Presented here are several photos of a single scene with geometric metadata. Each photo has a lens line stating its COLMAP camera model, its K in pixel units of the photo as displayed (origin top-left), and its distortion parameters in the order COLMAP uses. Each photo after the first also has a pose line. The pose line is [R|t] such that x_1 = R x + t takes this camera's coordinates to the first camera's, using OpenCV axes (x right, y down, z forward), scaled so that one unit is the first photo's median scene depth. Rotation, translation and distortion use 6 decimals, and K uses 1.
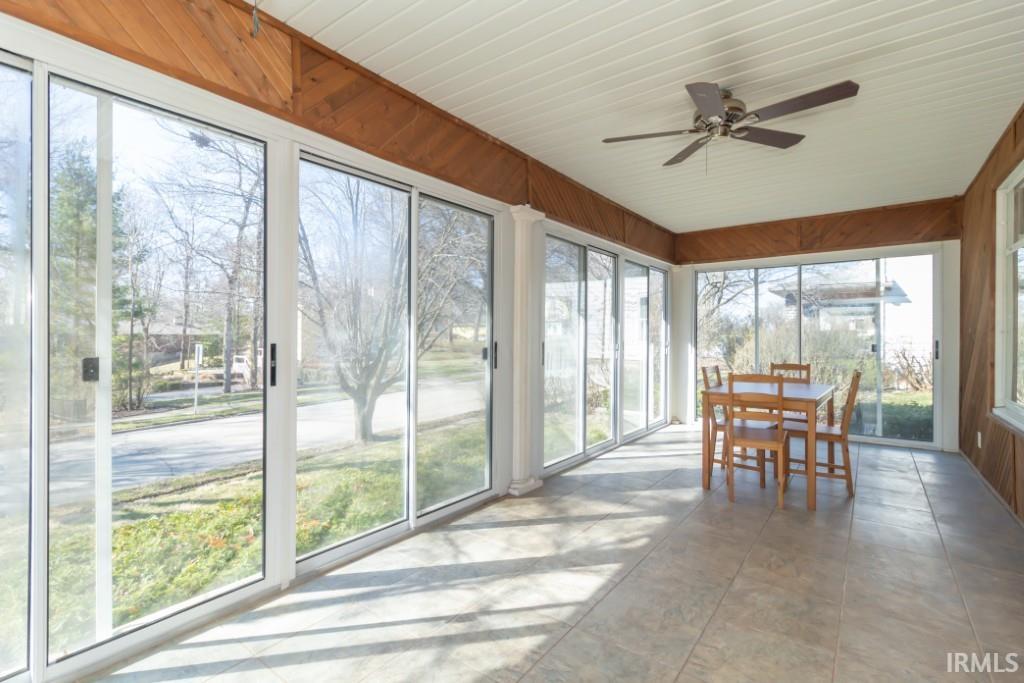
lens RADIAL K [[480.6, 0, 514.6], [0, 480.6, 334.1], [0, 0, 1]] dist [0.001411, -0.000107]
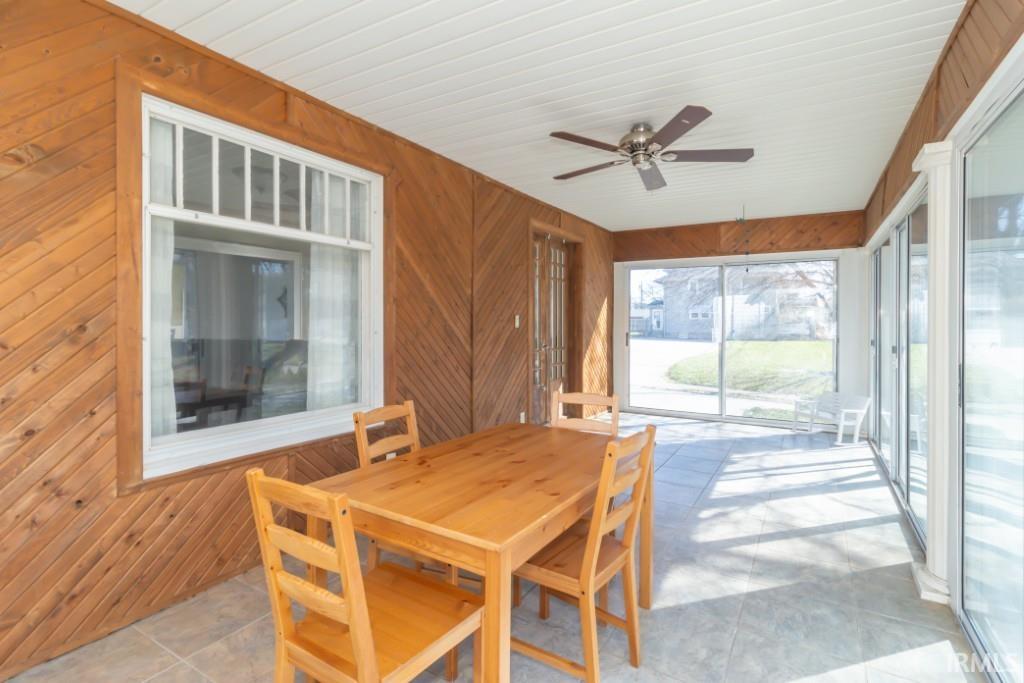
lens RADIAL K [[480.6, 0, 514.6], [0, 480.6, 334.1], [0, 0, 1]] dist [0.001411, -0.000107]
pose [[-0.995315, -0.004311, -0.096589, 0.766762], [-0.005137, 0.999952, 0.008311, 0.002519], [0.096548, 0.008768, -0.995290, 1.938487]]
